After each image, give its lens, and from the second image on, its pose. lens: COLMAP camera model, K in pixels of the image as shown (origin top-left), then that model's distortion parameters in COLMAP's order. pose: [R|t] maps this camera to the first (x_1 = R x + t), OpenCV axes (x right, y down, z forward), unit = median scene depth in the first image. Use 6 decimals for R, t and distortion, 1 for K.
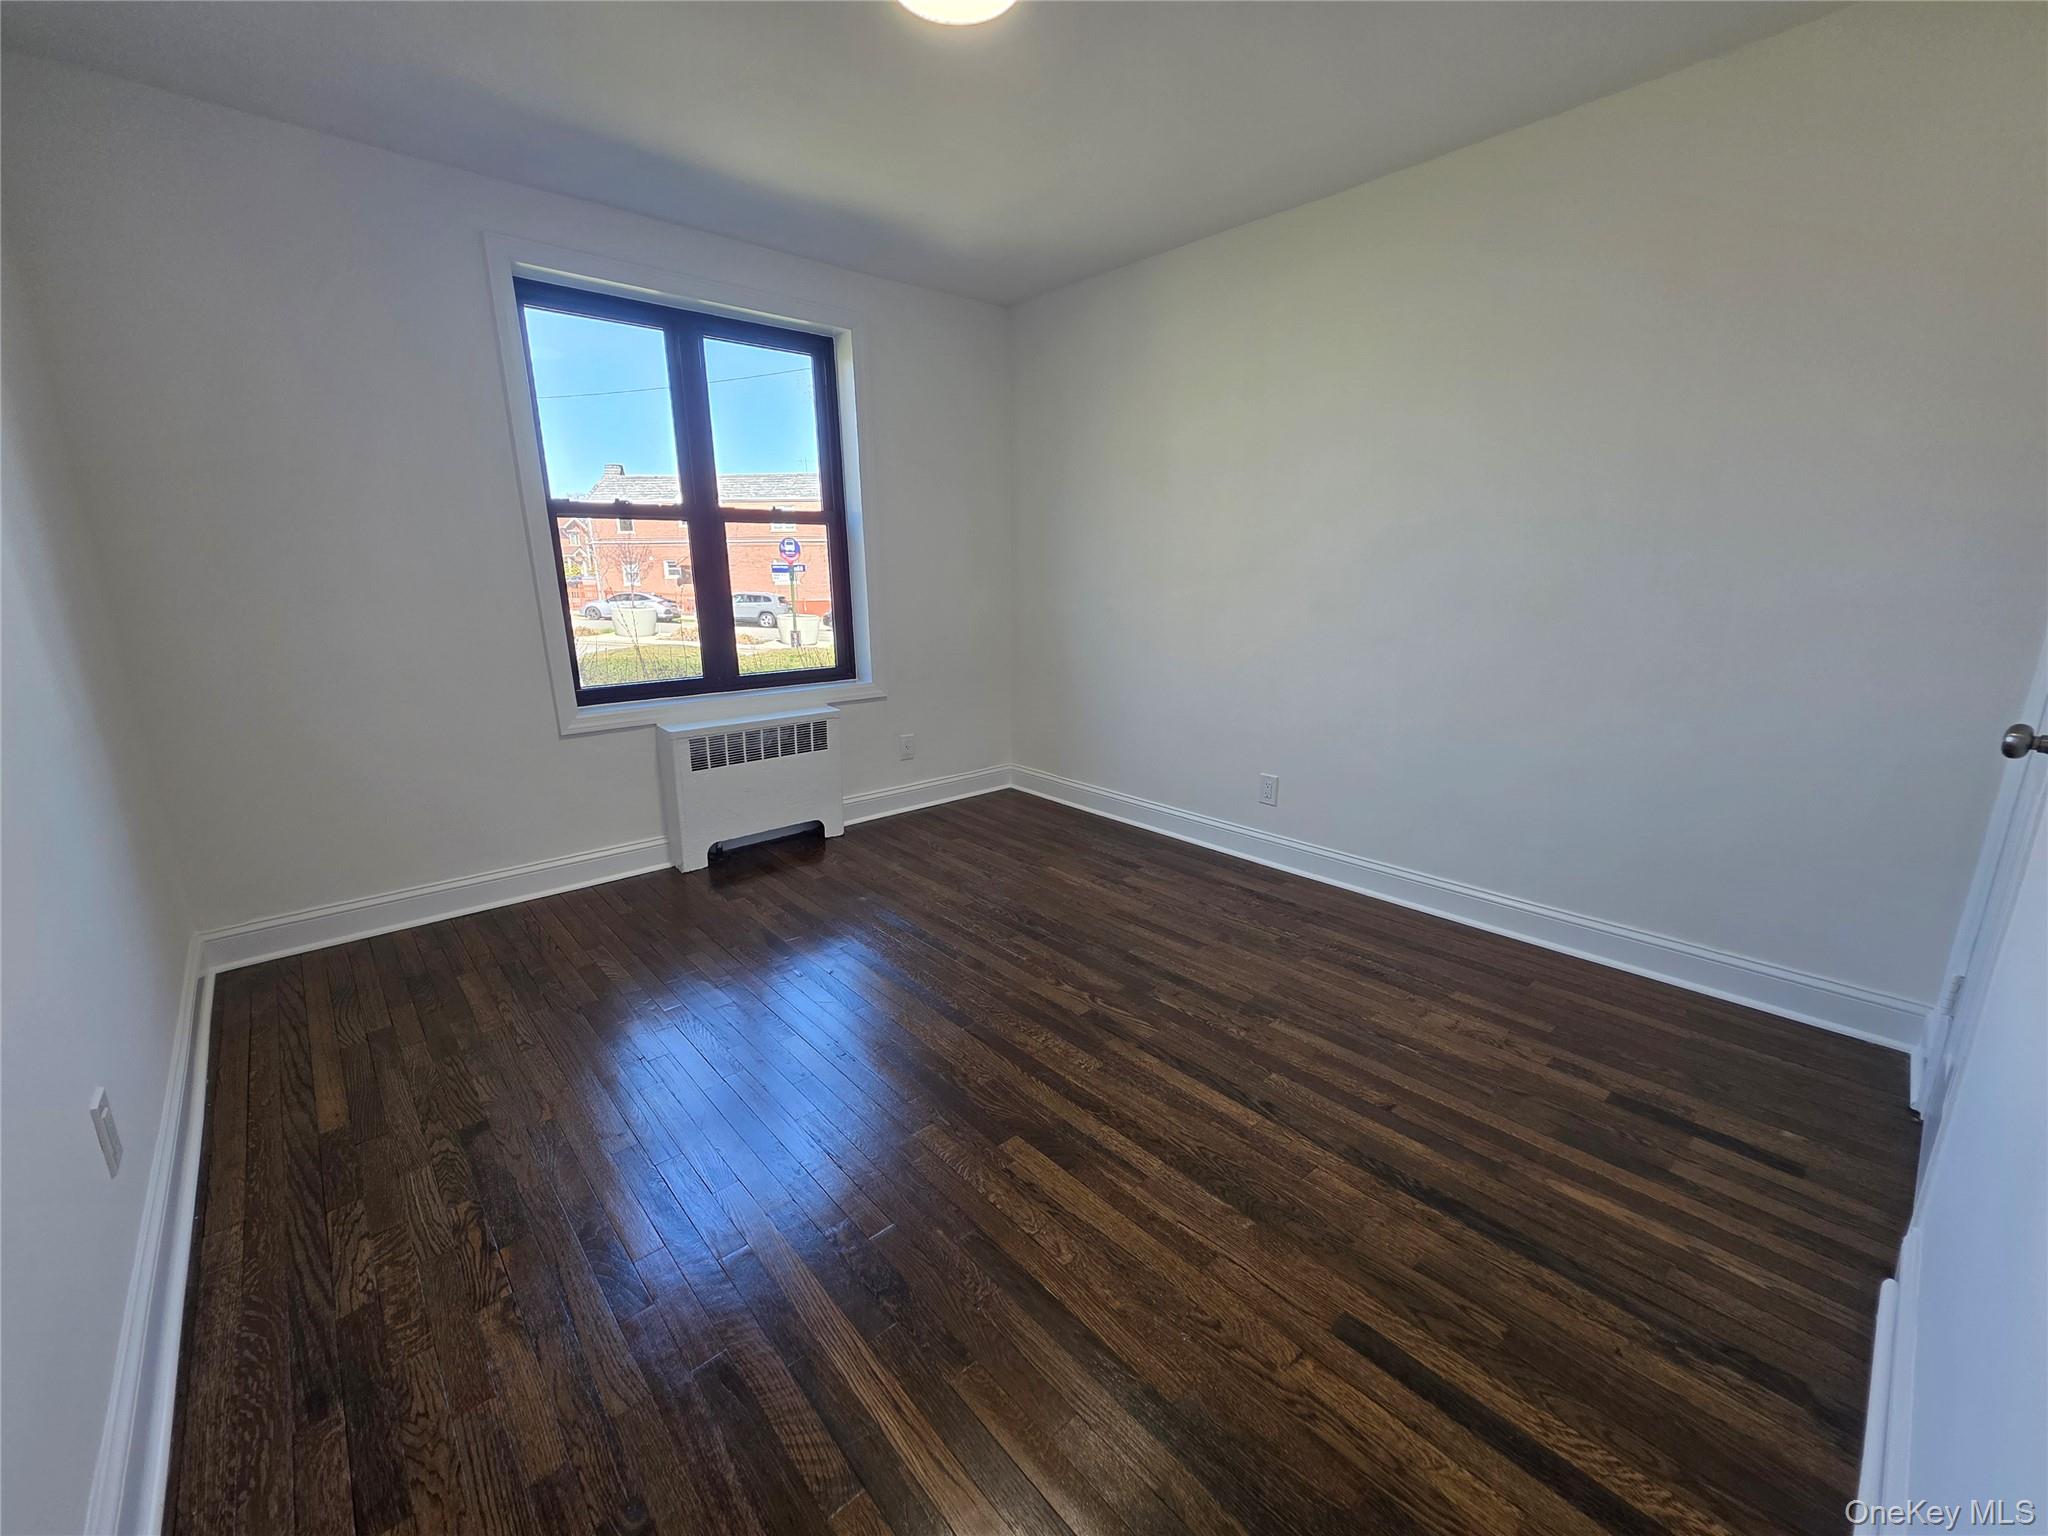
lens RADIAL K [[823.0, 0, 1029.5], [0, 823.0, 769.2], [0, 0, 1]] dist [0.001663, 0.000366]
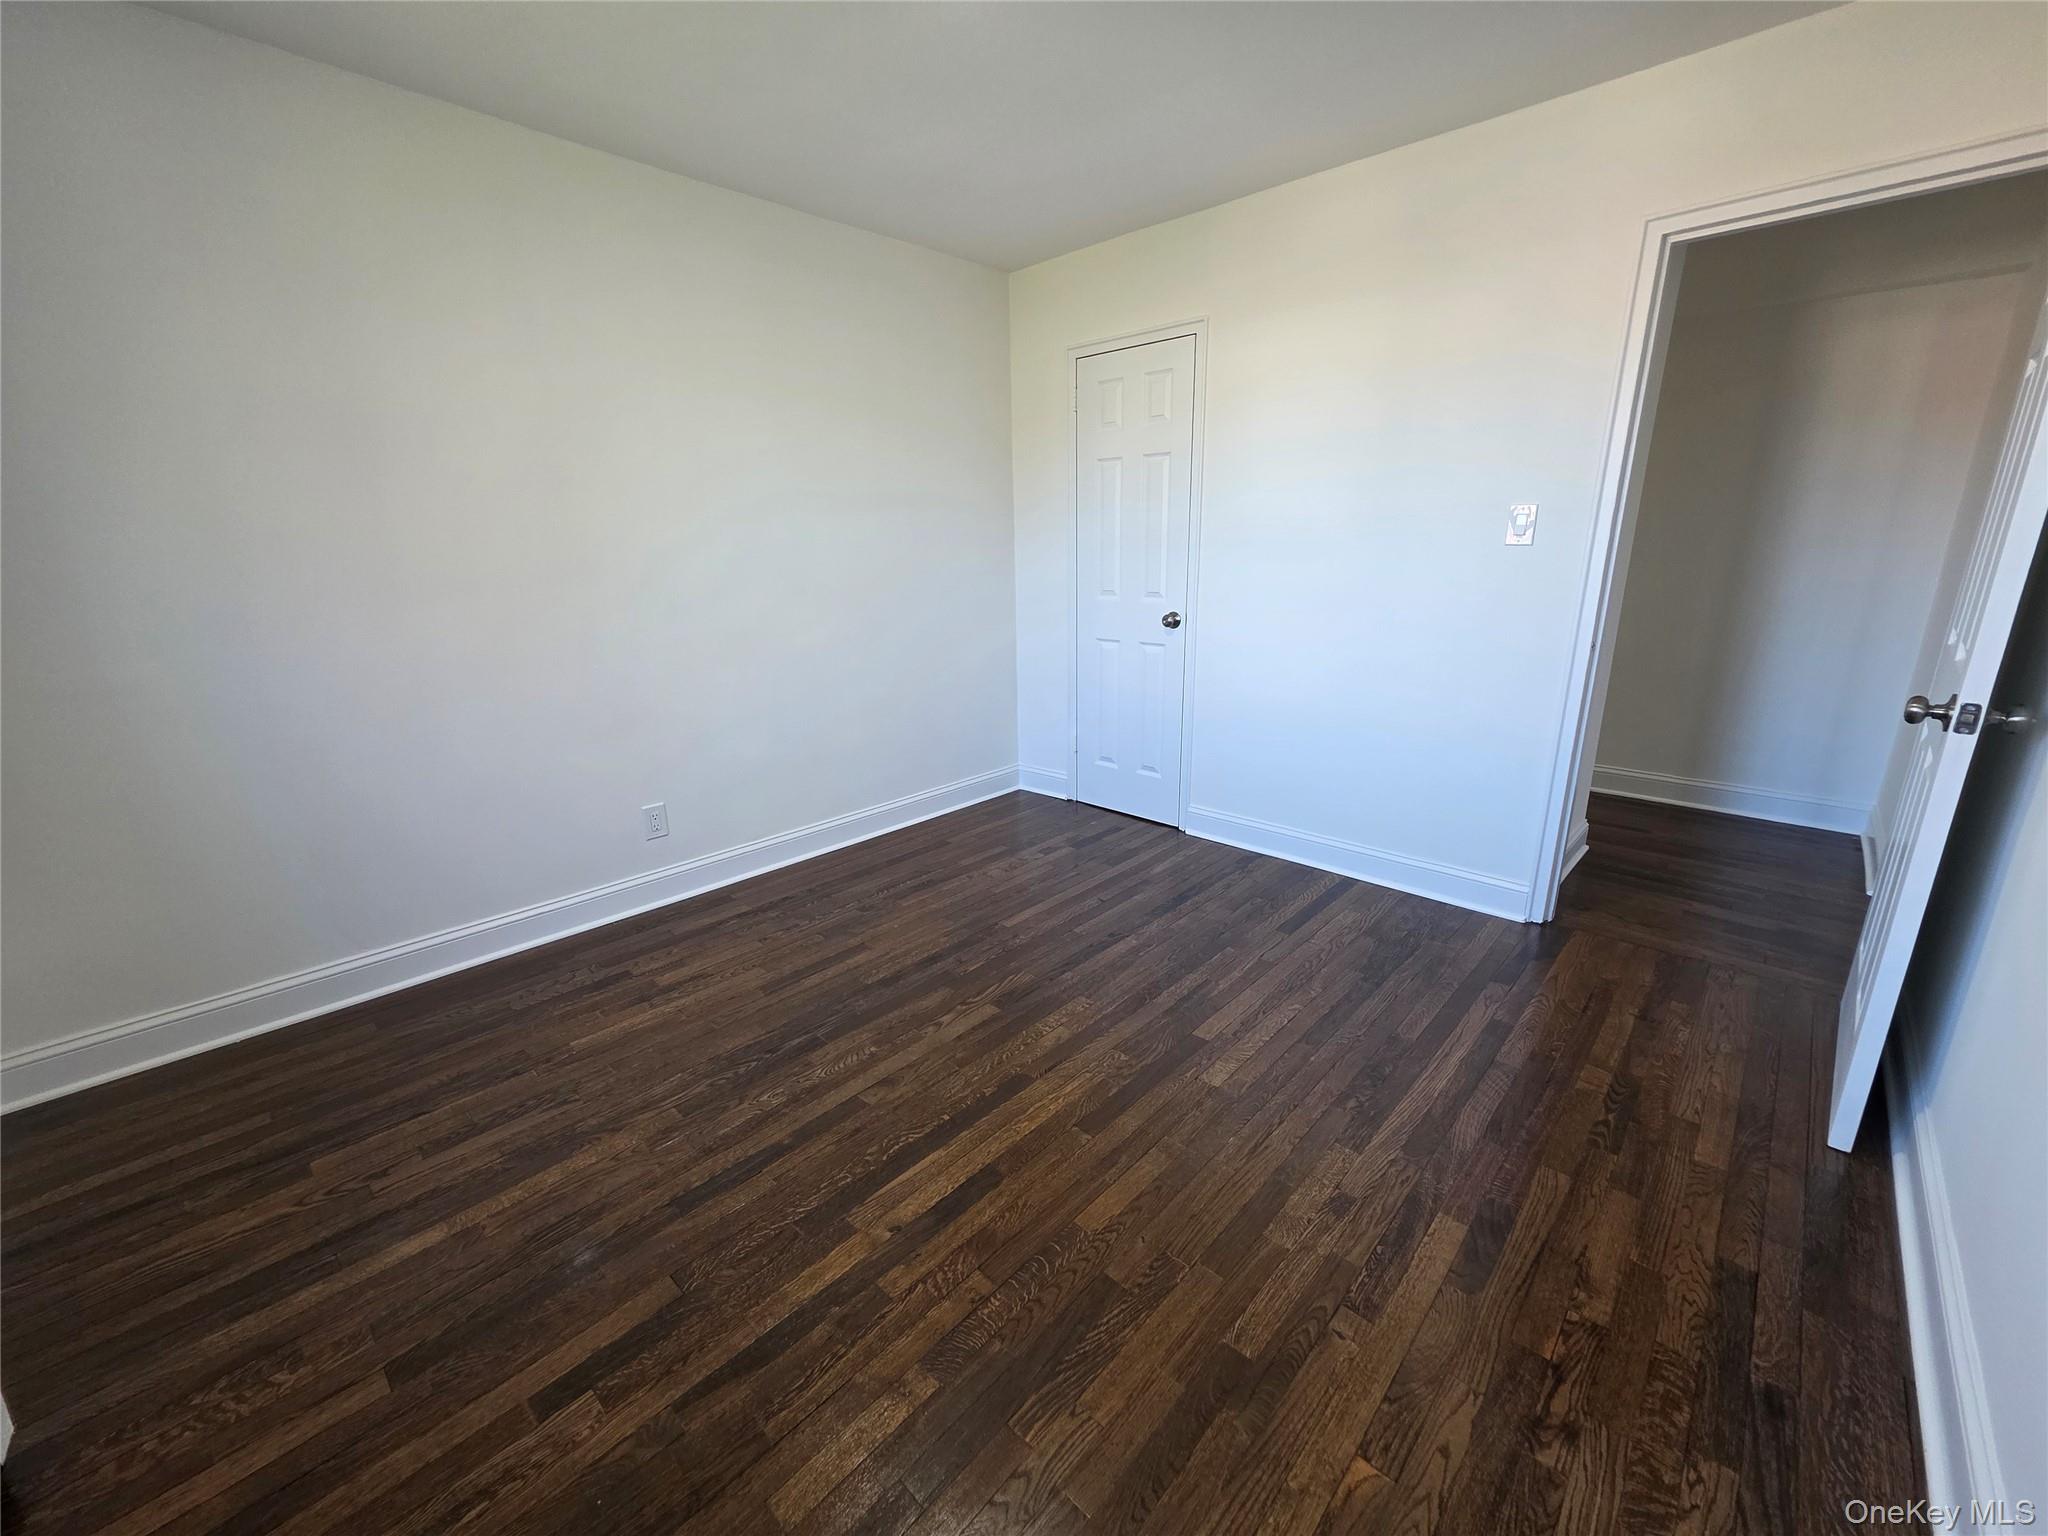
lens RADIAL K [[823.0, 0, 1029.7], [0, 823.0, 766.4], [0, 0, 1]] dist [0.001663, 0.000366]
pose [[-0.084735, -0.258784, 0.962211, -0.861350], [0.254004, 0.928170, 0.271997, -0.249937], [-0.963484, 0.267453, -0.012916, 0.931138]]
